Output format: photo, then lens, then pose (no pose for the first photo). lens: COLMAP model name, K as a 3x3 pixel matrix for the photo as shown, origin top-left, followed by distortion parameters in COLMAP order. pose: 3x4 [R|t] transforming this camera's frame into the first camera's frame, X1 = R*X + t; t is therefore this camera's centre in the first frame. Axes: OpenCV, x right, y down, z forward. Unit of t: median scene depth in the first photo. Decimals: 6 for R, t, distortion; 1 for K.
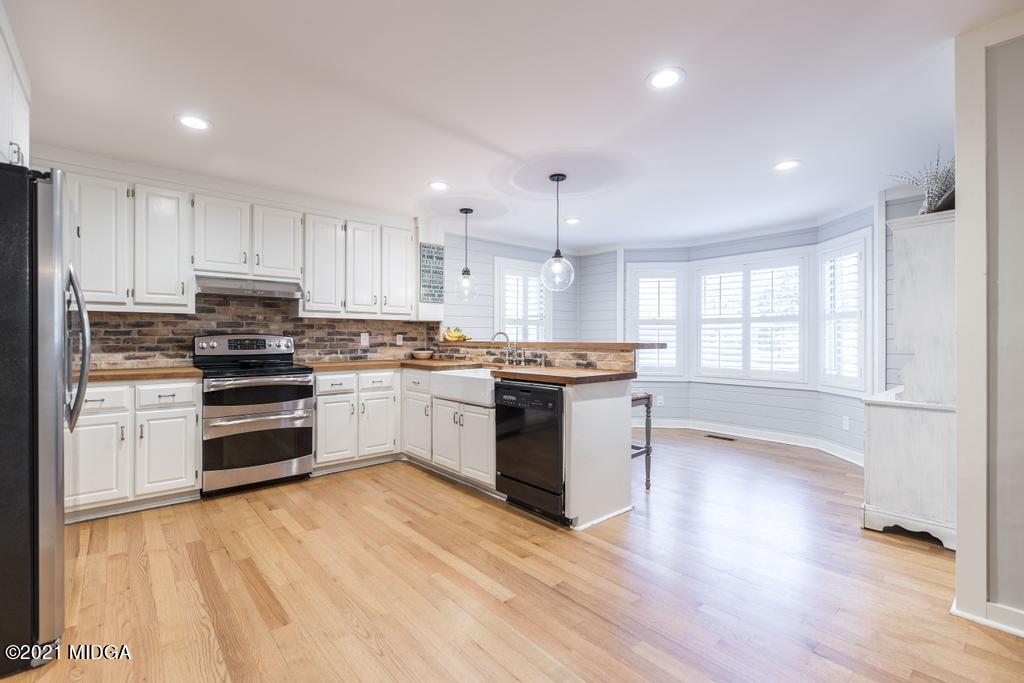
lens RADIAL K [[457.3, 0, 514.1], [0, 457.3, 340.2], [0, 0, 1]] dist [-0.005476, -0.000551]
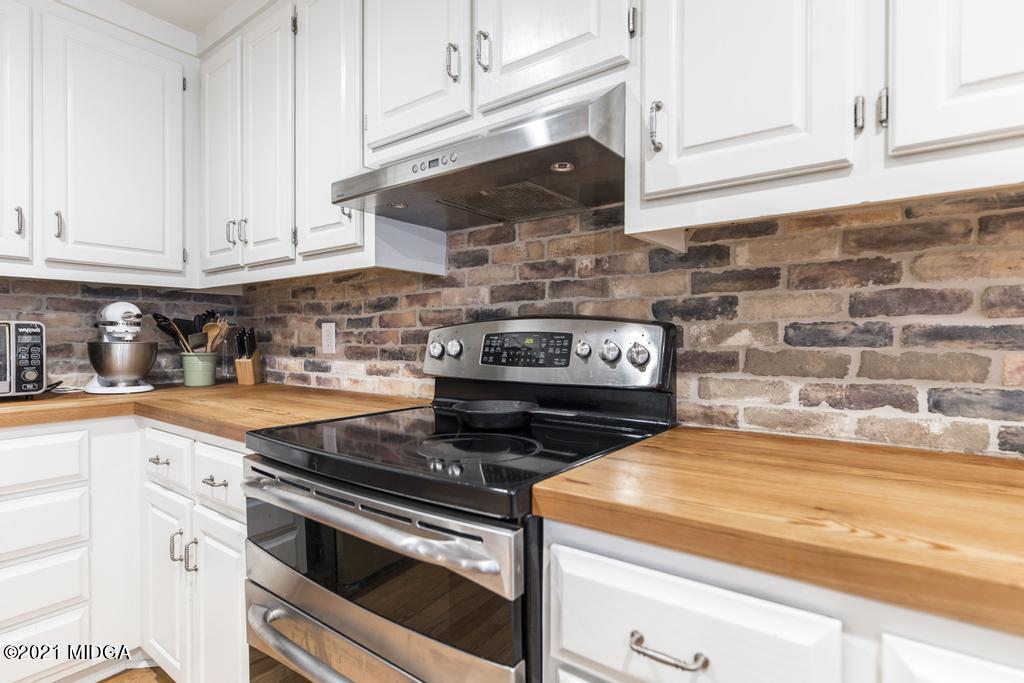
lens RADIAL K [[487.3, 0, 511.2], [0, 487.3, 339.9], [0, 0, 1]] dist [-0.006250, -0.000972]
pose [[0.188777, 0.011348, -0.981954, -0.250159], [0.001814, 0.999927, 0.011904, -0.001905], [0.982018, -0.004029, 0.188743, 0.912084]]
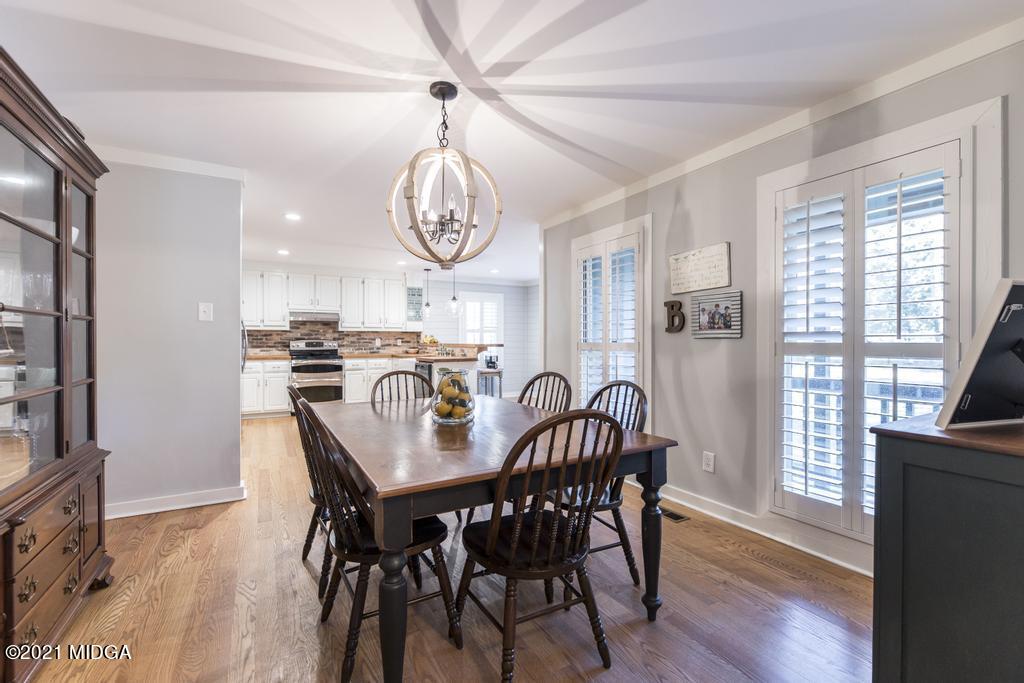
lens RADIAL K [[443.0, 0, 514.6], [0, 443.0, 348.1], [0, 0, 1]] dist [-0.008504, -0.000196]
pose [[0.977515, 0.001920, -0.210859, 0.669819], [0.000489, 0.999935, 0.011372, 0.002699], [0.210867, -0.011219, 0.977450, -0.696595]]
